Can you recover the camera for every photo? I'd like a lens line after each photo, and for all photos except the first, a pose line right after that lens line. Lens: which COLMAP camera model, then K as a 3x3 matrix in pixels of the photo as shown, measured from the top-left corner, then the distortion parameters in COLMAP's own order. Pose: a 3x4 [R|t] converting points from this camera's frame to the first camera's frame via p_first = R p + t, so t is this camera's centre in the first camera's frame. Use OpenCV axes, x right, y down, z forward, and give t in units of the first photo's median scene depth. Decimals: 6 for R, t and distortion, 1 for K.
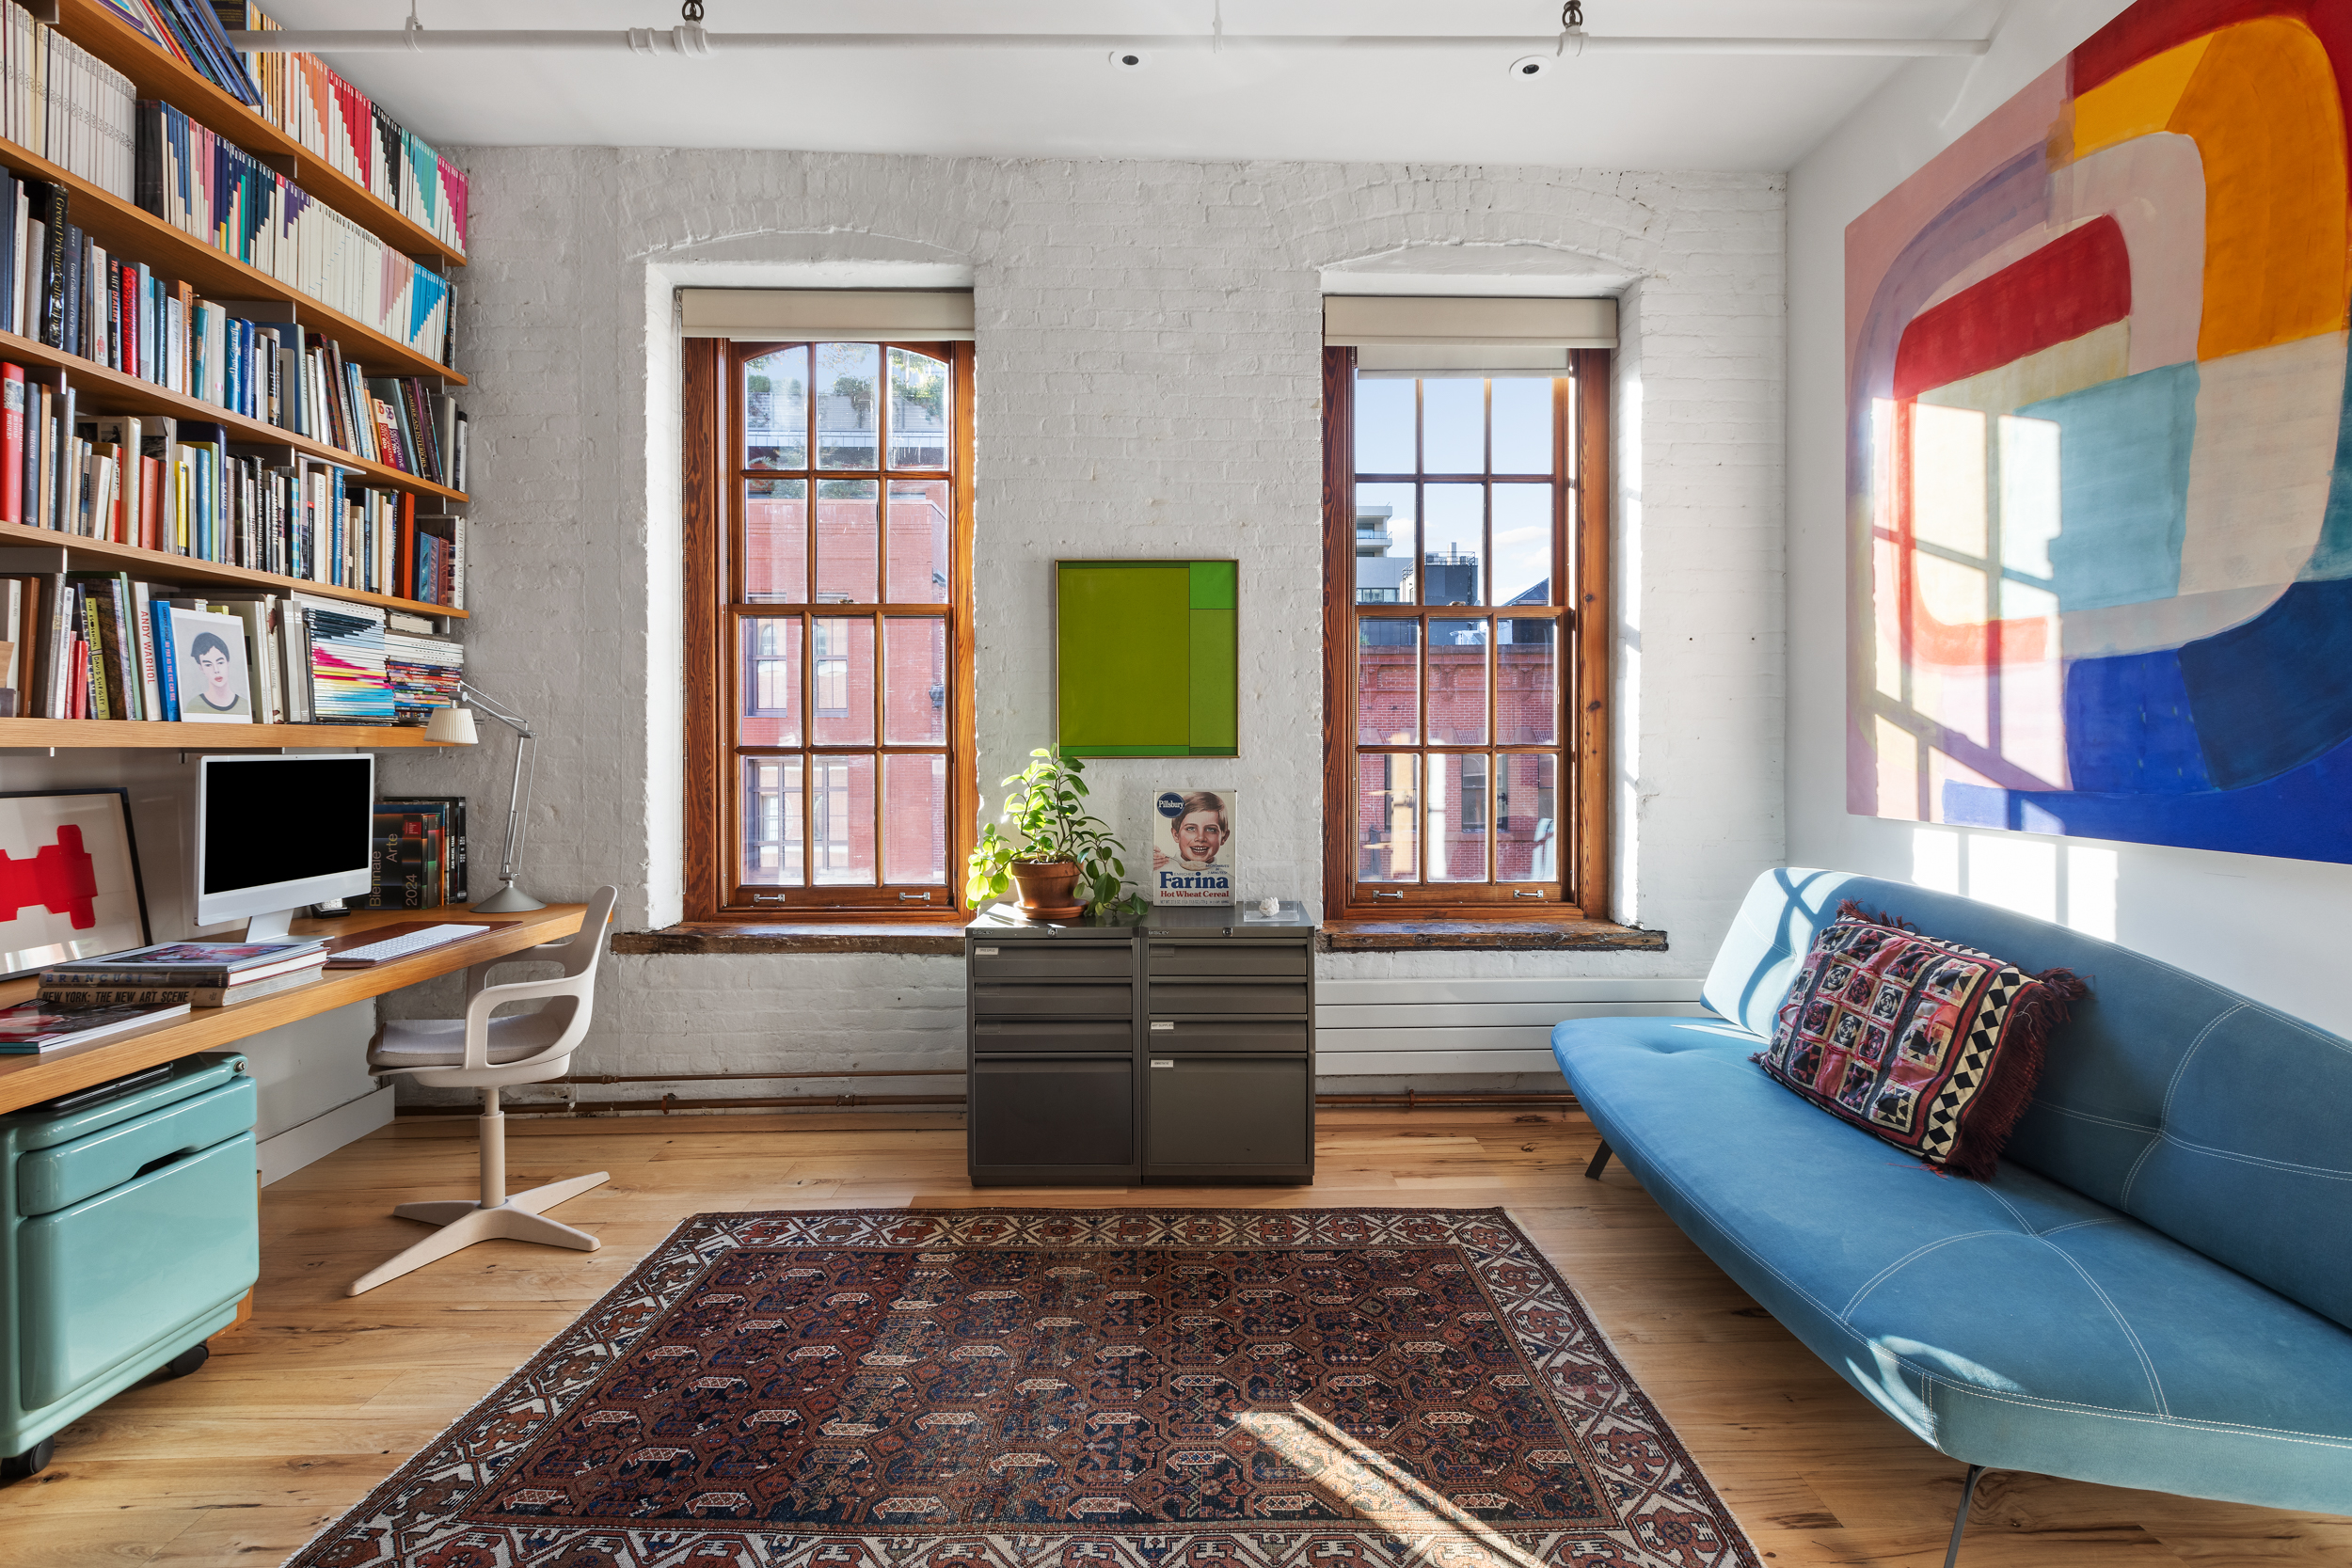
lens RADIAL K [[1076.2, 0, 1181.1], [0, 1076.2, 760.3], [0, 0, 1]] dist [0.002965, -0.000597]
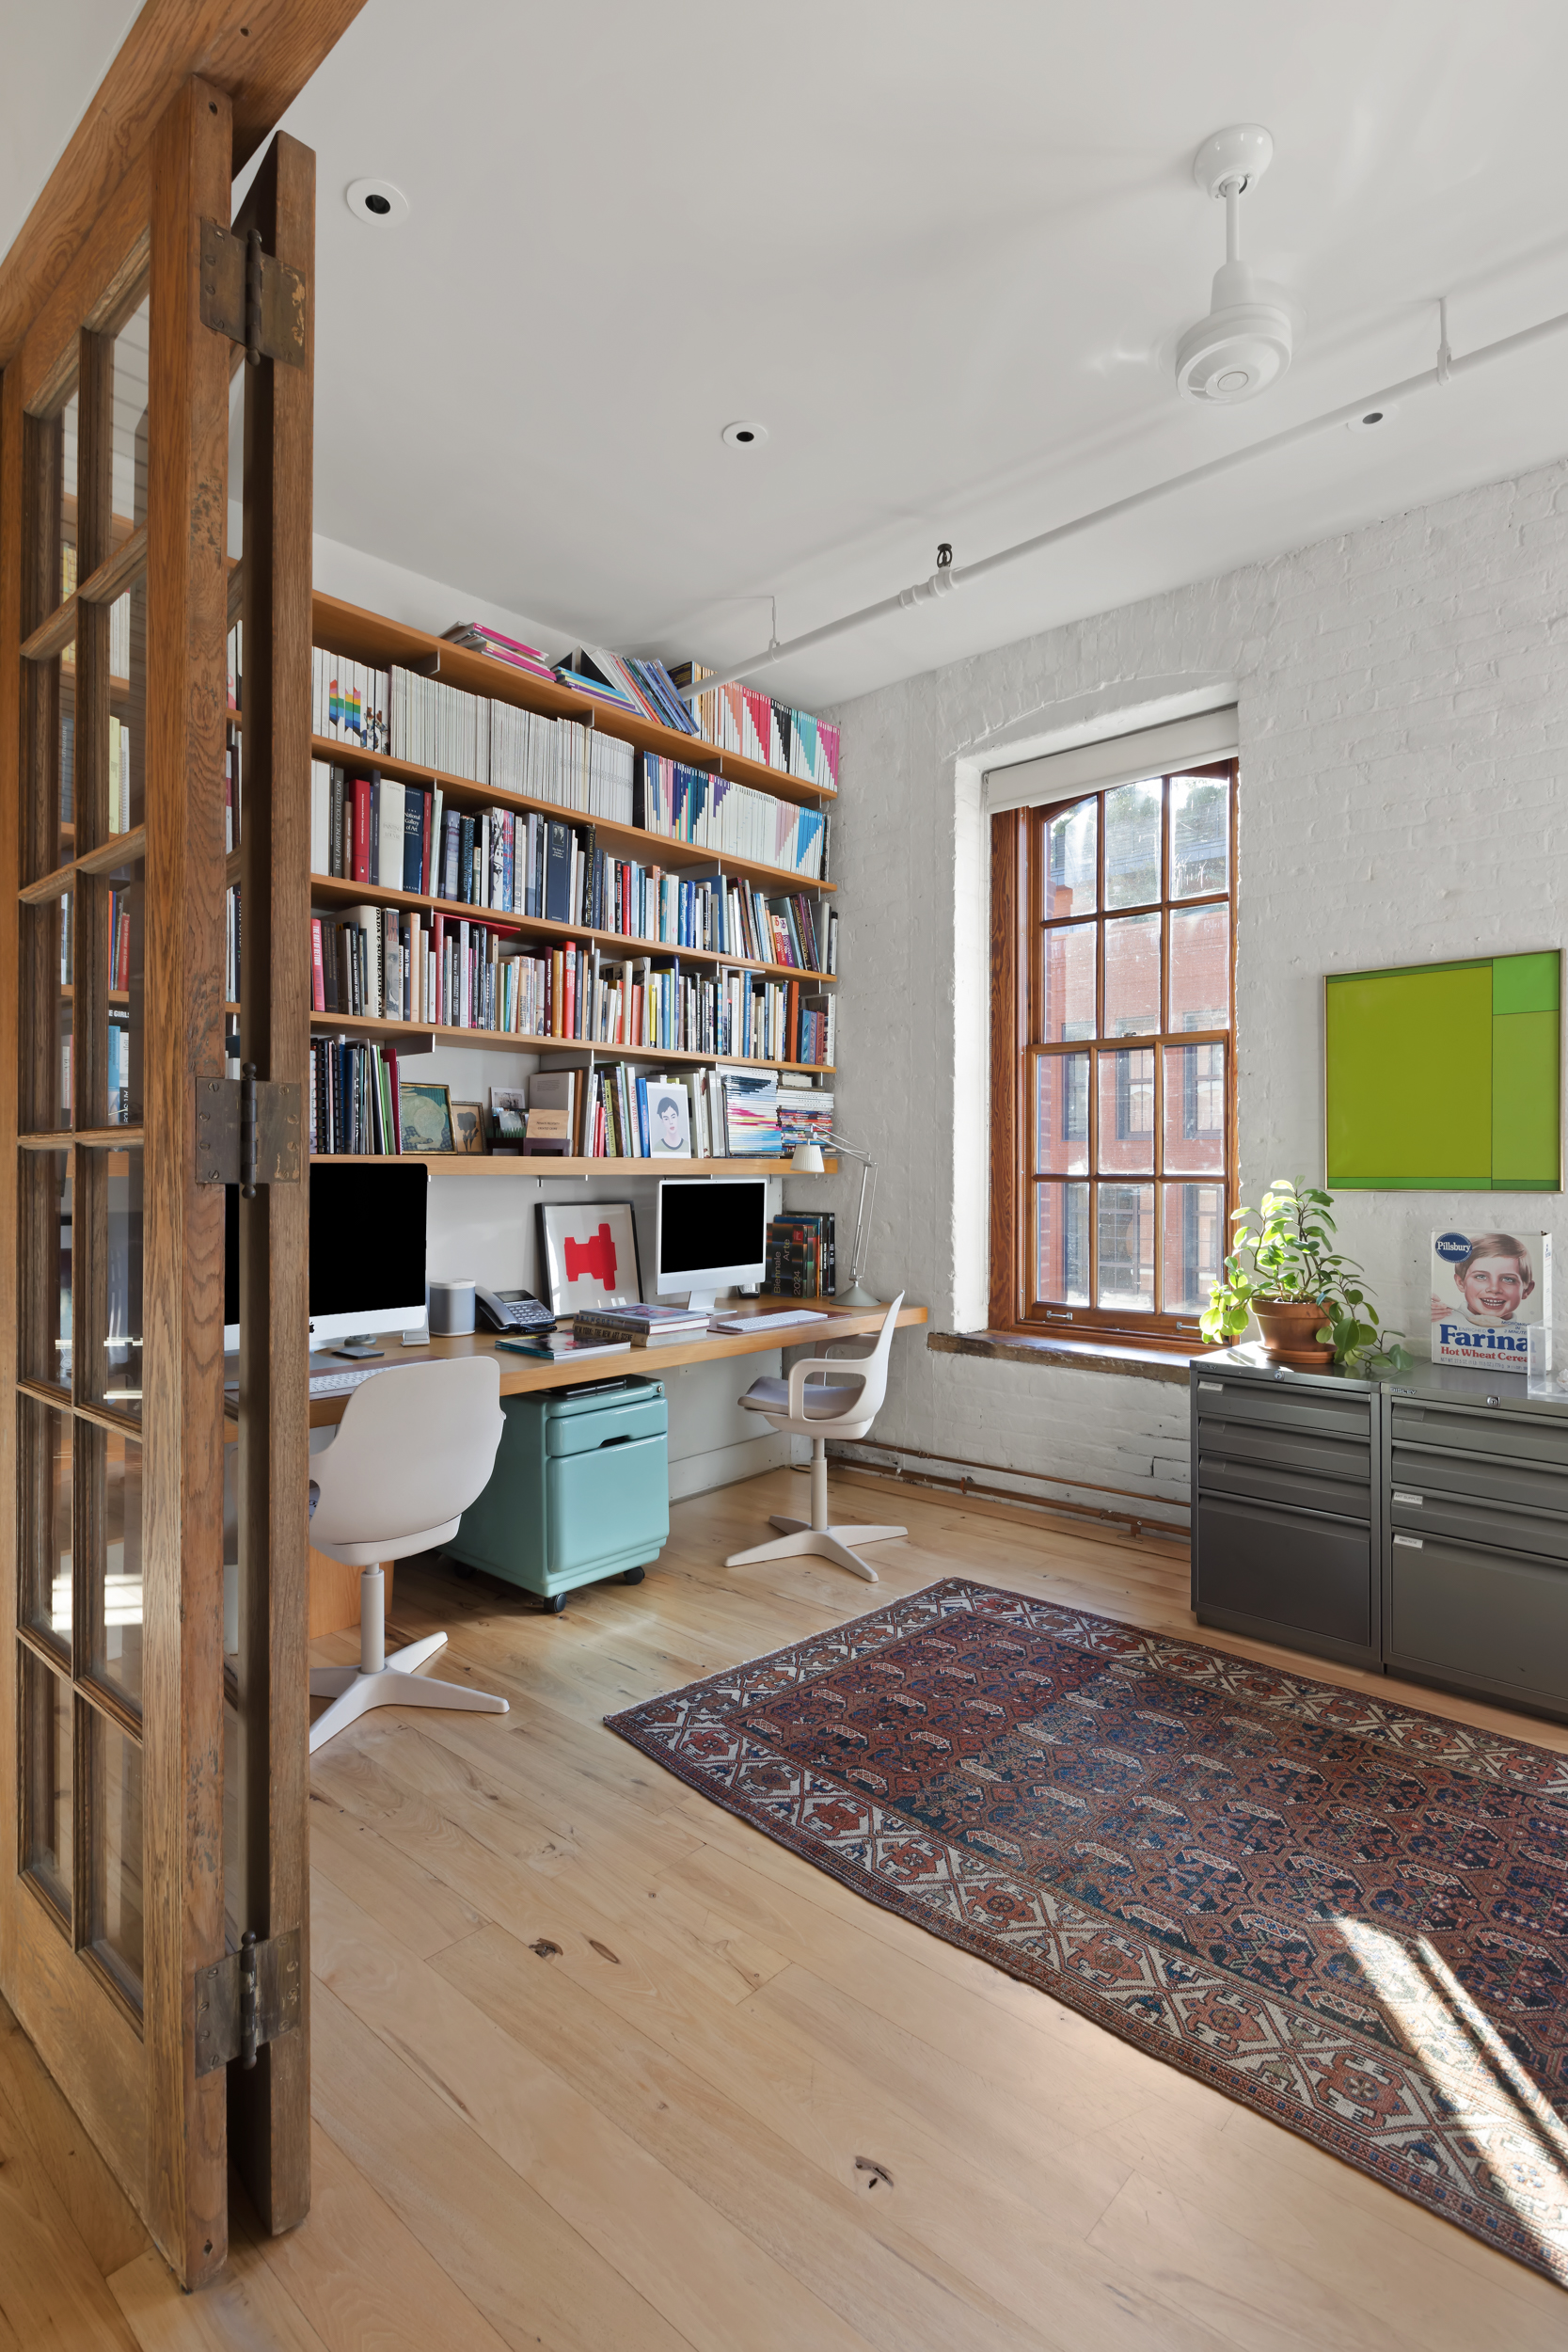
lens RADIAL K [[1146.5, 0, 784.0], [0, 1146.5, 1176.0], [0, 0, 1]] dist [-0.002481, -0.000560]
pose [[0.724971, 0.007913, -0.688734, 0.270381], [-0.011464, 0.999934, -0.000579, -0.009969], [0.688684, 0.008315, 0.725014, -0.029313]]
